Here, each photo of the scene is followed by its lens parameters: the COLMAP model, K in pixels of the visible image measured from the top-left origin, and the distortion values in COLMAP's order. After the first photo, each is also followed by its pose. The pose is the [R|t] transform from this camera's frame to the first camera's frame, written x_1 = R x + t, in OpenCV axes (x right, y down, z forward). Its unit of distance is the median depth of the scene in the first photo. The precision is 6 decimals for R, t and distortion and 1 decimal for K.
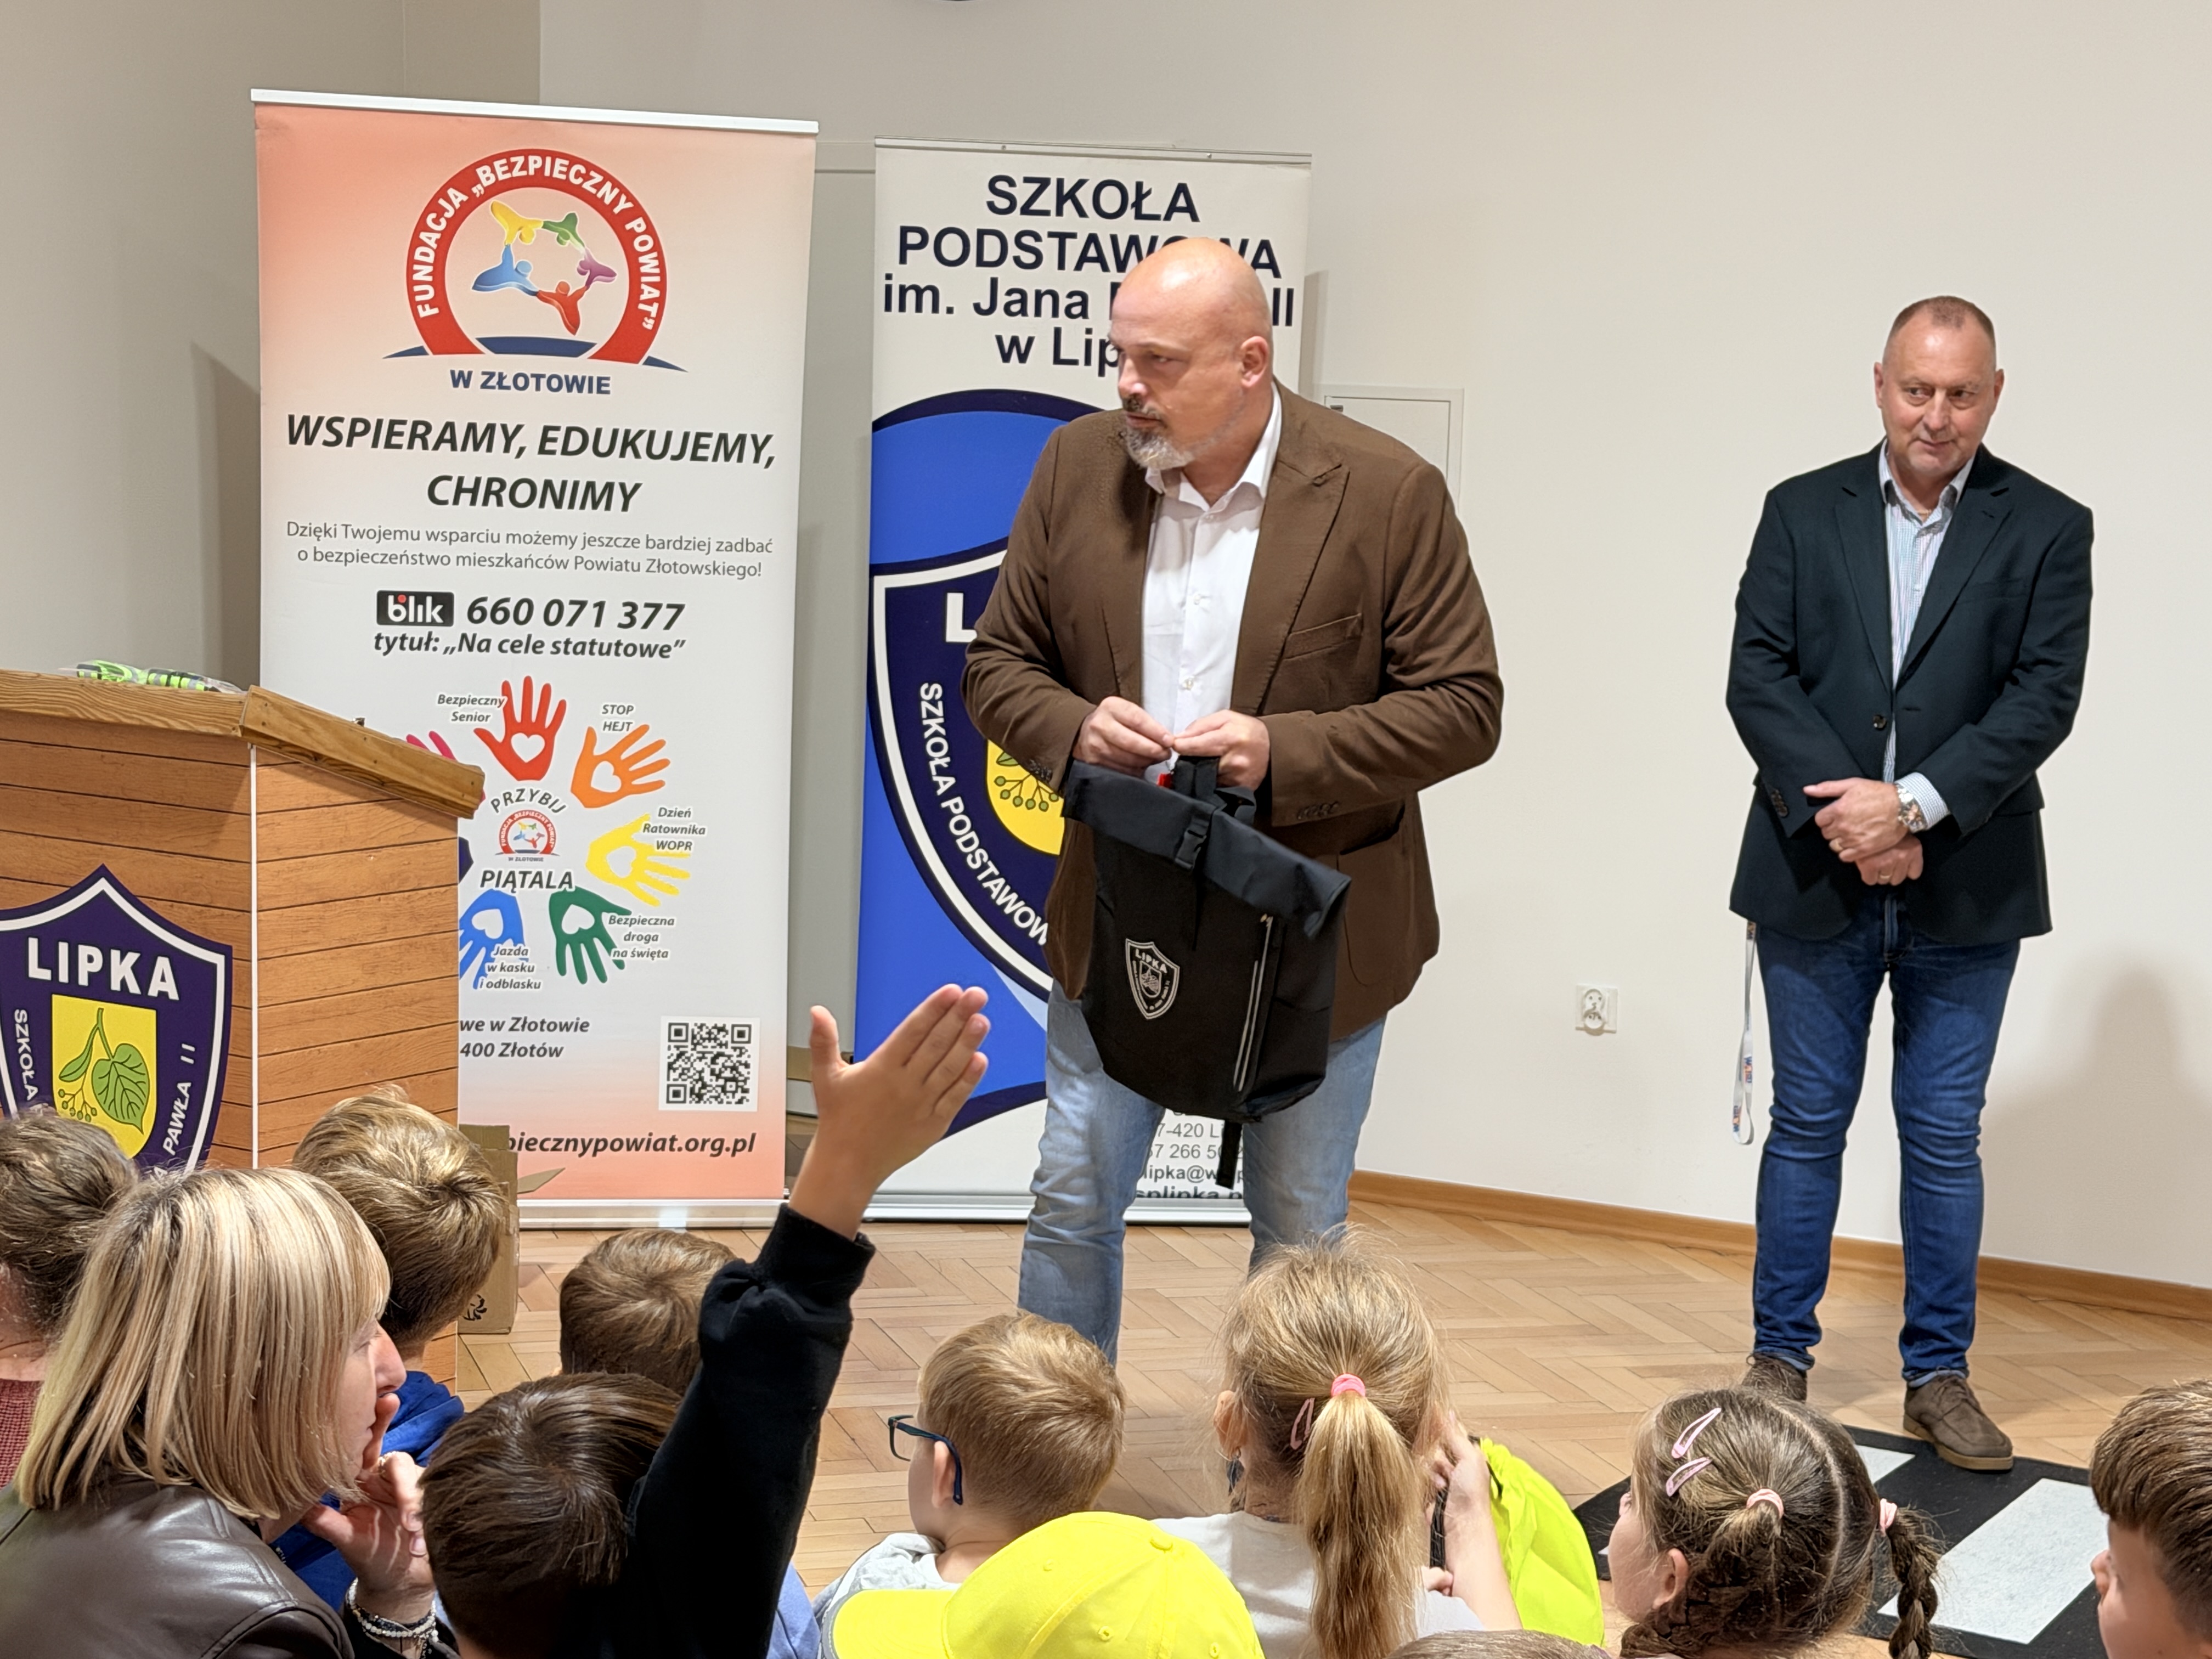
lens RADIAL K [[3781.3, 0, 1100.7], [0, 3781.3, 853.3], [0, 0, 1]] dist [0.139289, -0.344791]
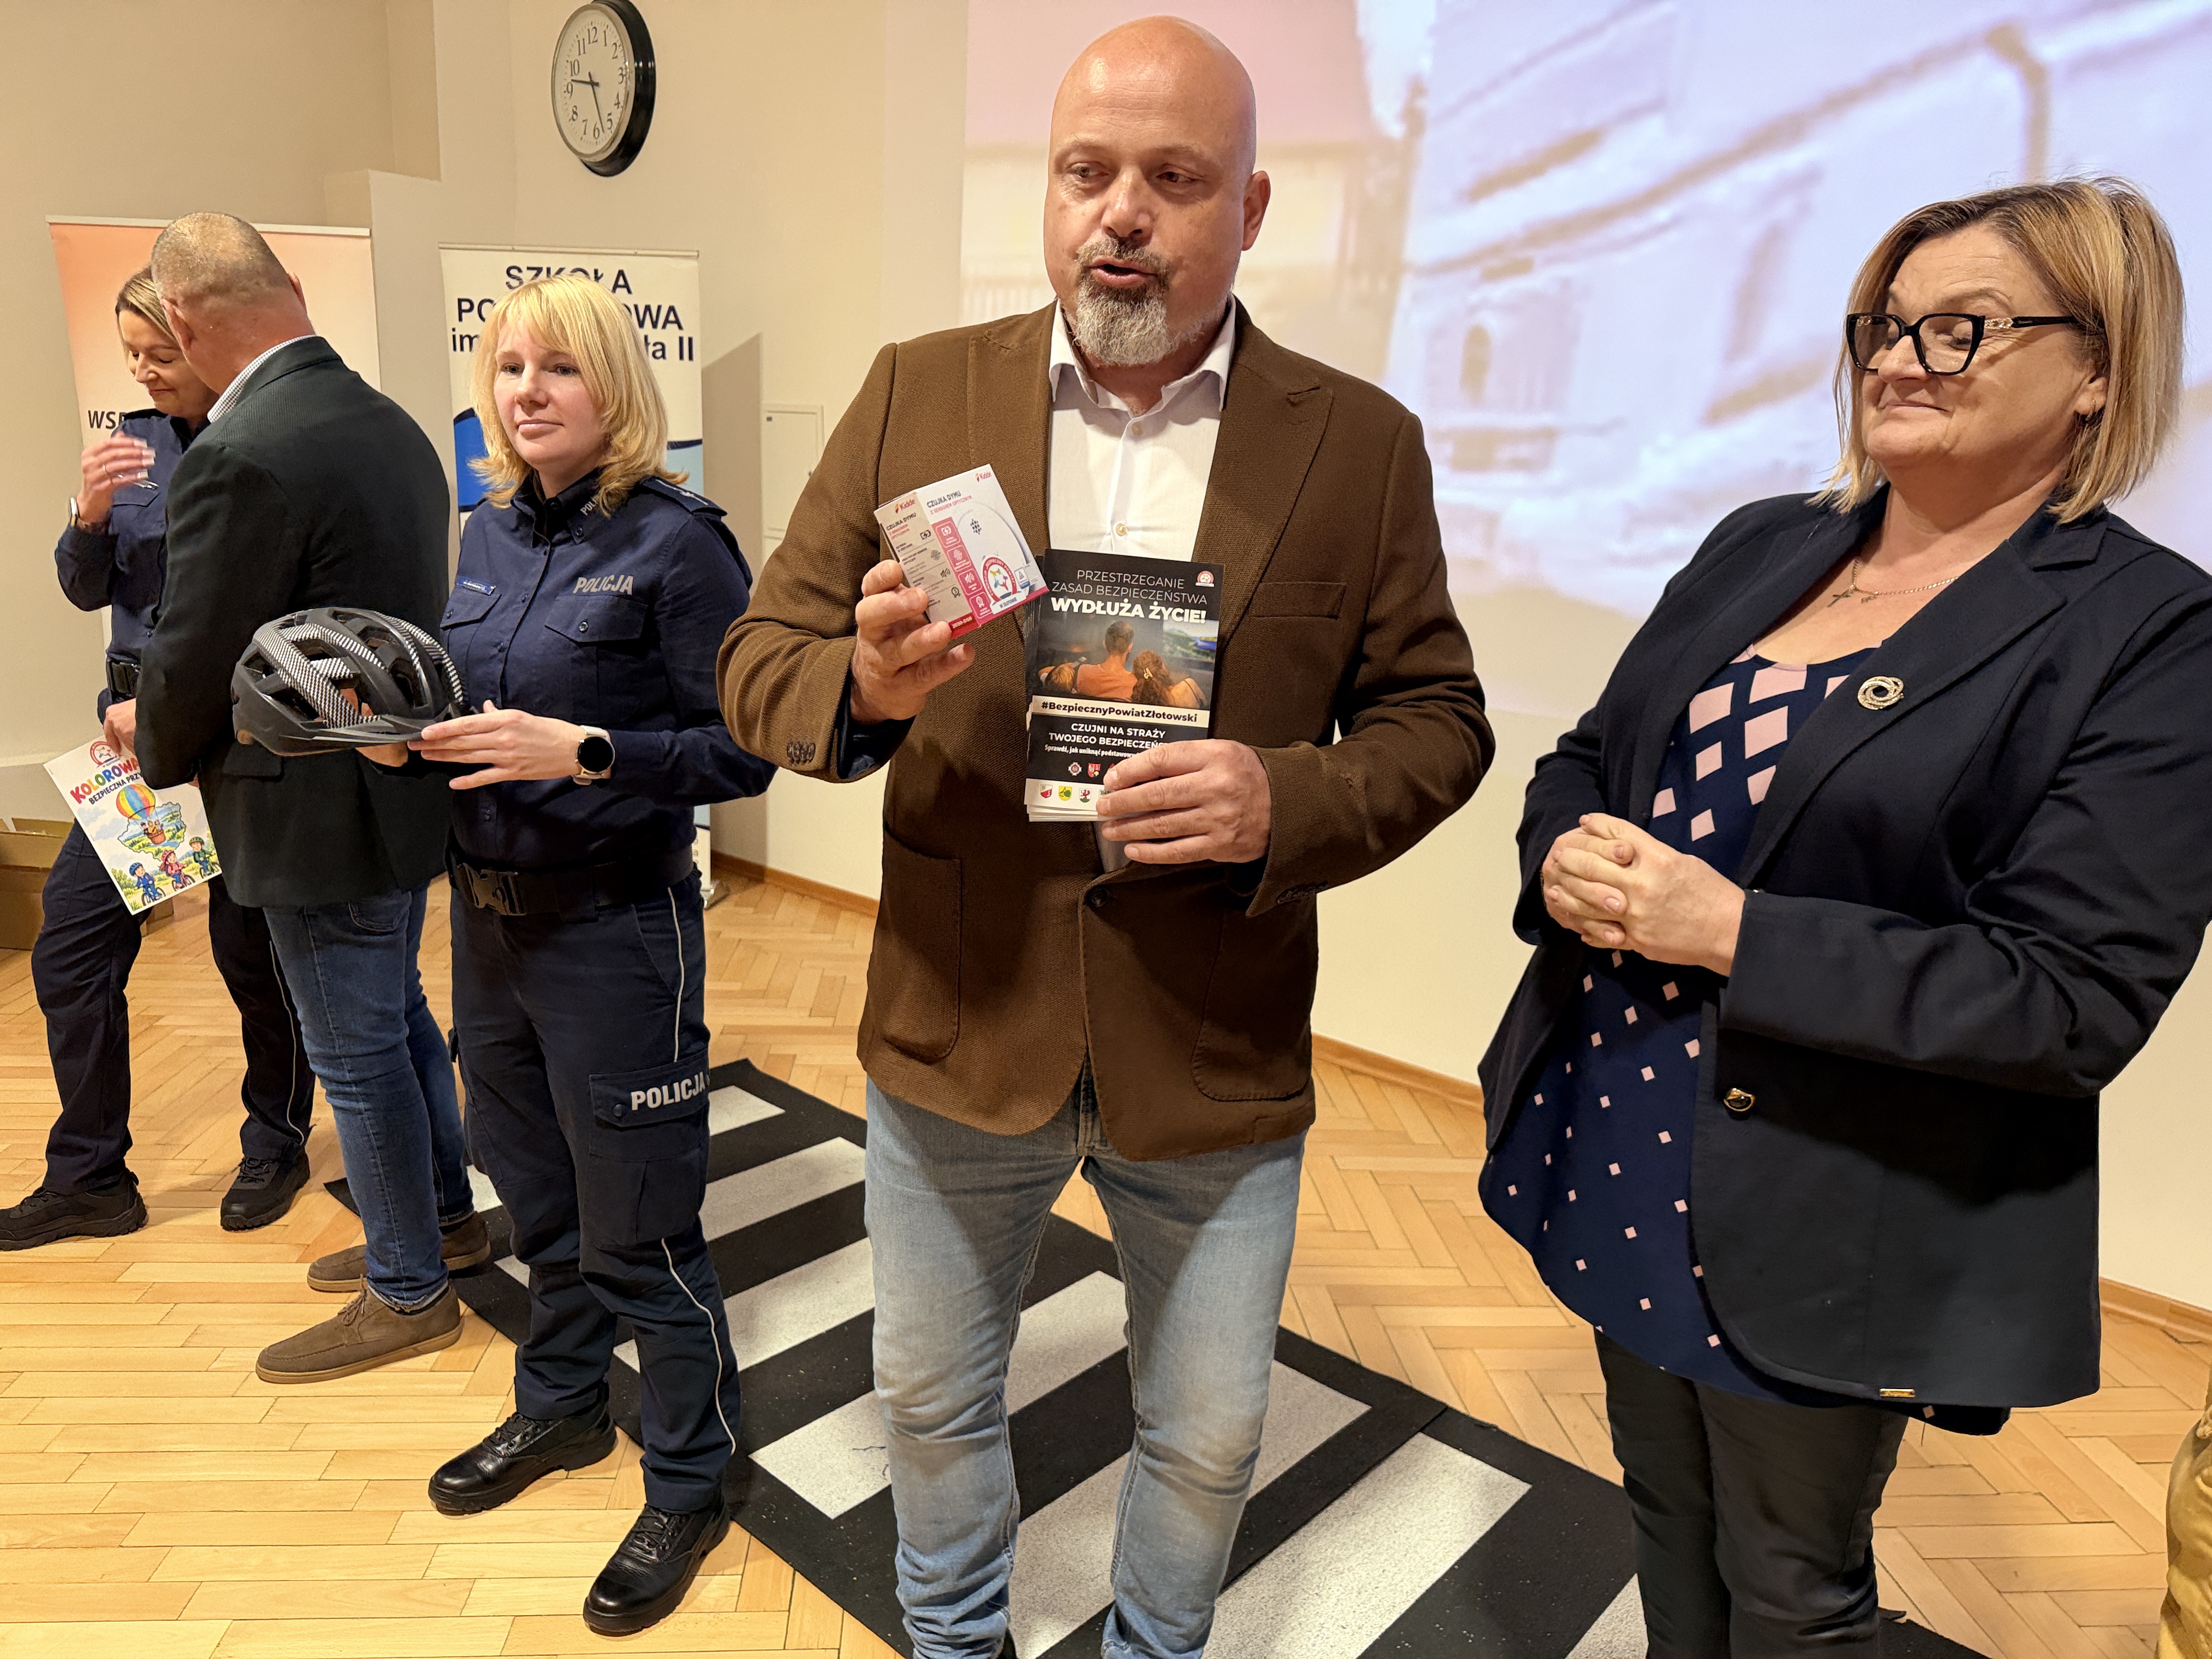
lens RADIAL K [[1523.0, 0, 1116.3], [0, 1523.0, 842.9], [0, 0, 1]] dist [0.006479, -0.025211]
pose [[0.978931, 0.057970, -0.195788, 0.378115], [-0.036997, 0.993339, 0.109130, -0.012778], [0.200810, -0.099587, 0.974555, 0.394935]]
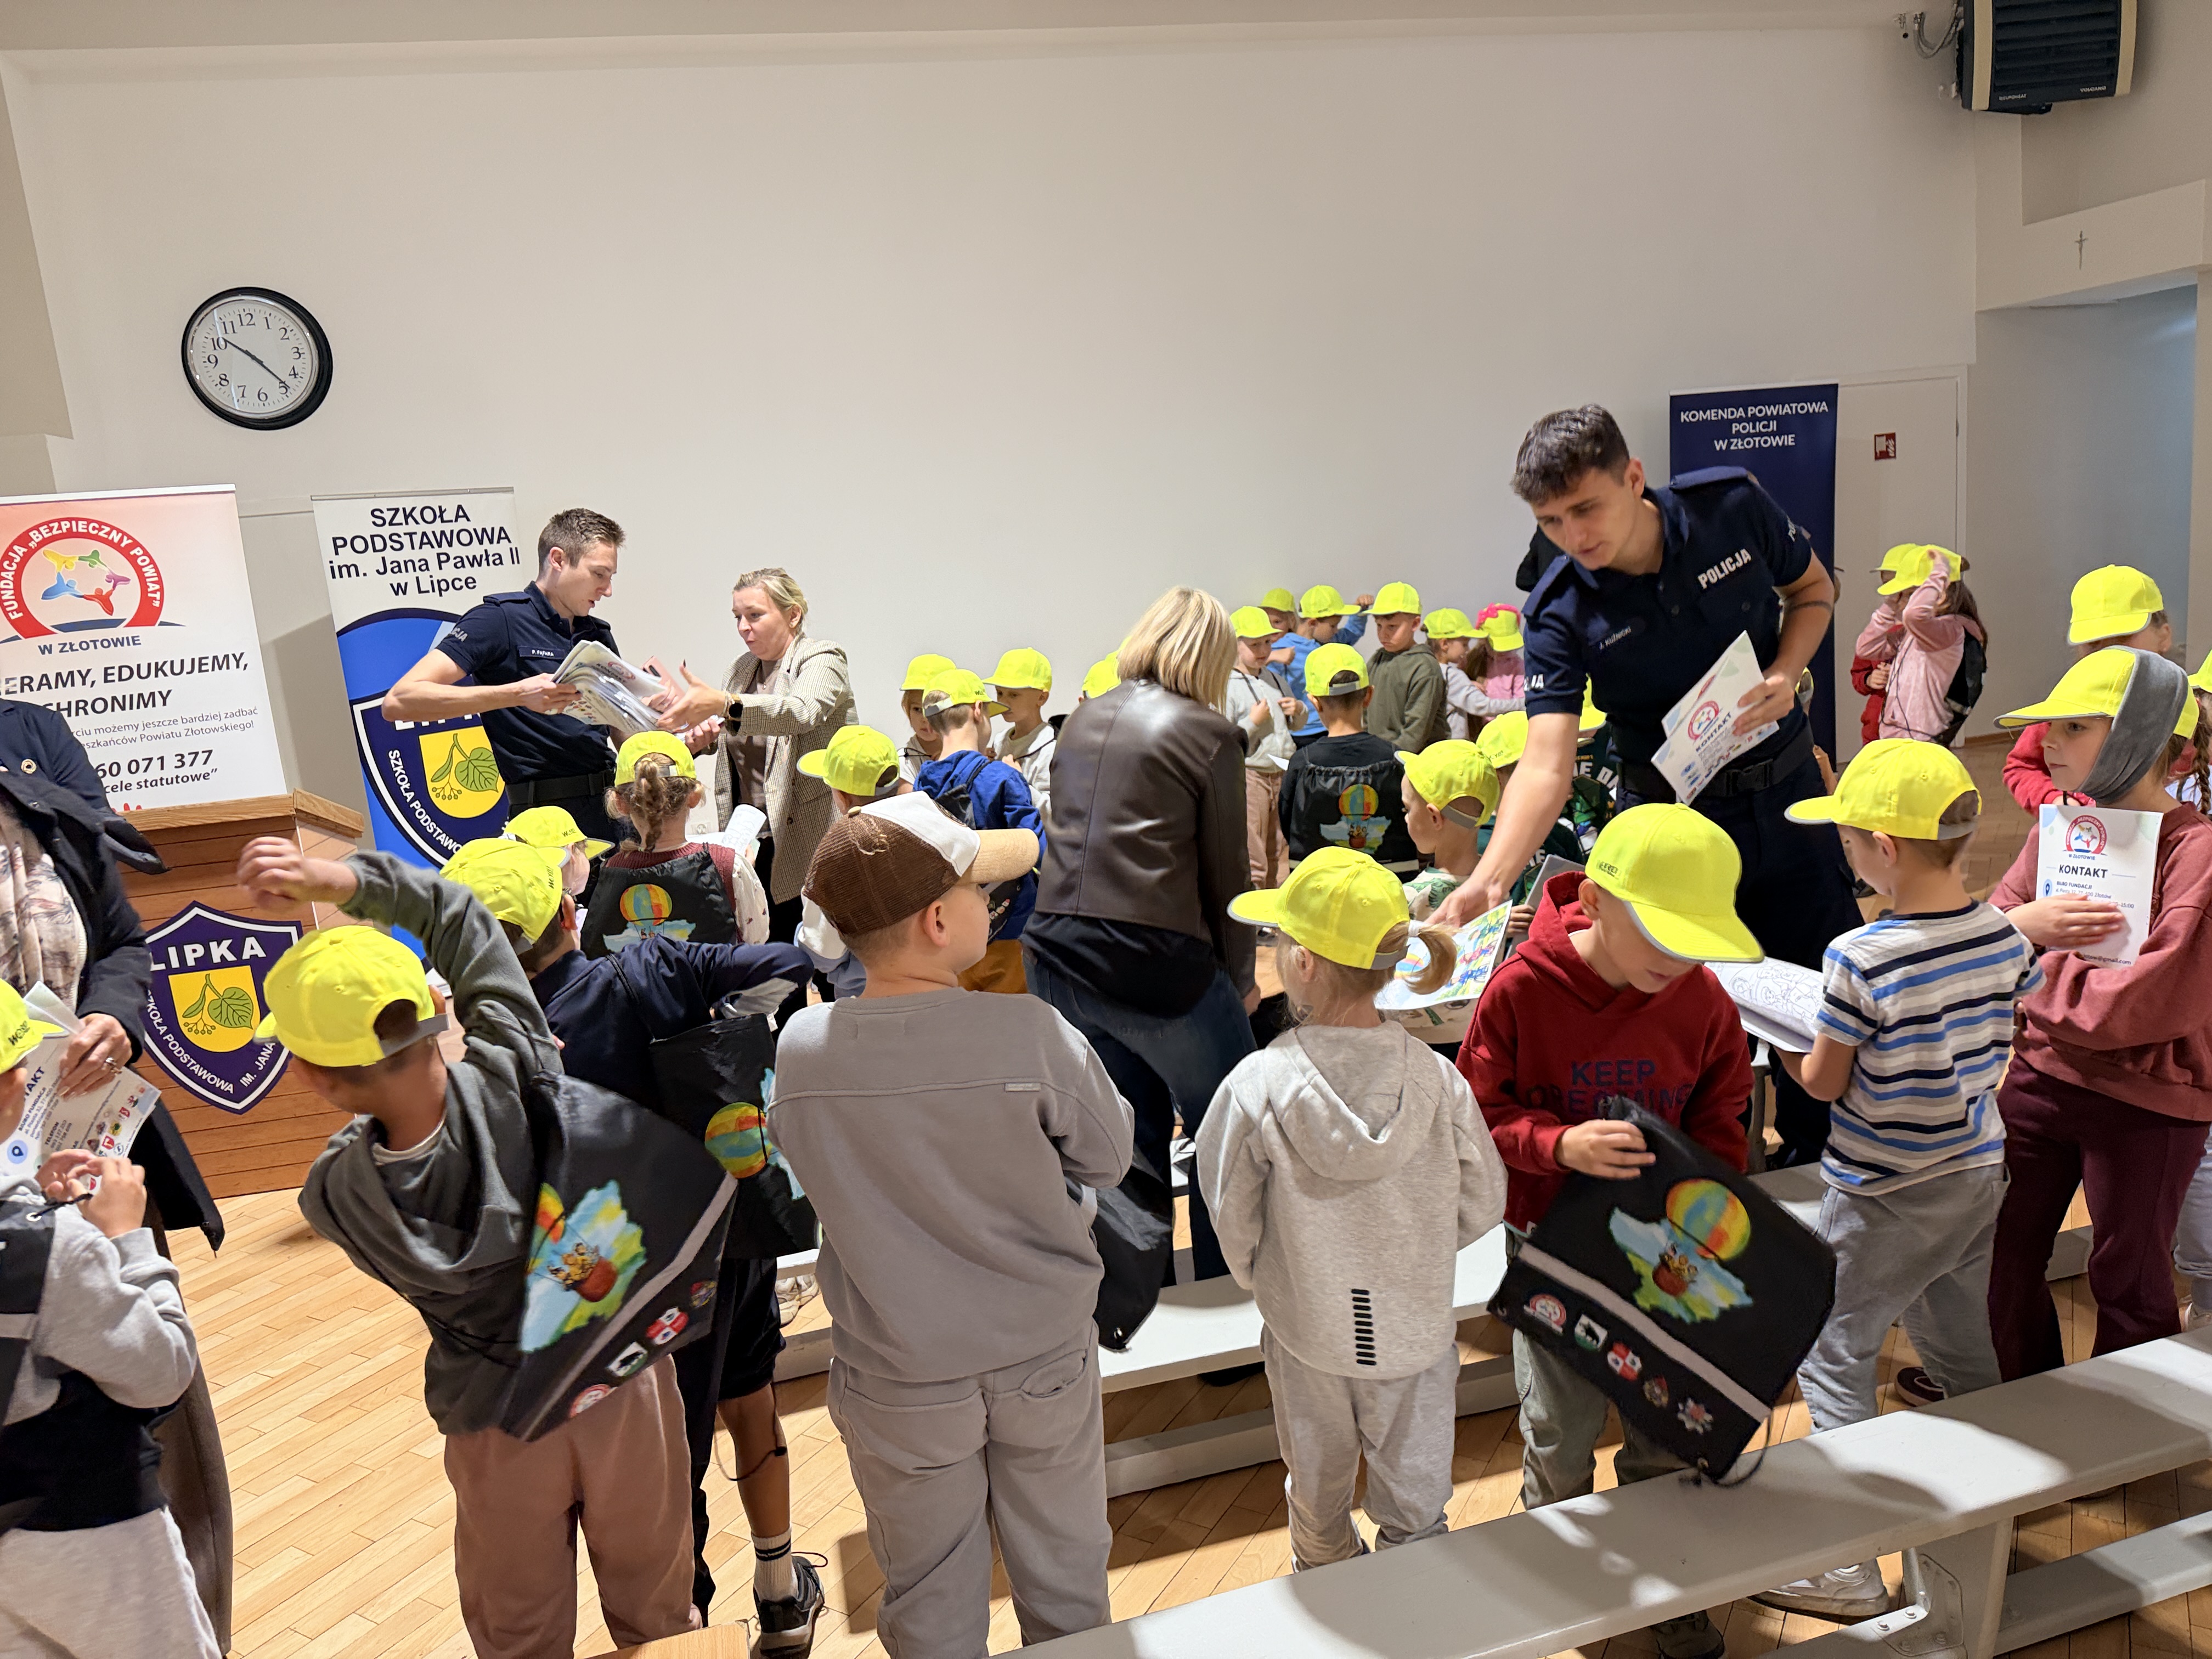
lens RADIAL K [[1554.2, 0, 1108.8], [0, 1554.2, 820.2], [0, 0, 1]] dist [0.006324, -0.004404]
pose [[0.739178, -0.222245, 0.635785, -0.320090], [0.198136, 0.973971, 0.110105, -0.024430], [-0.643706, 0.044584, 0.763973, 0.083817]]
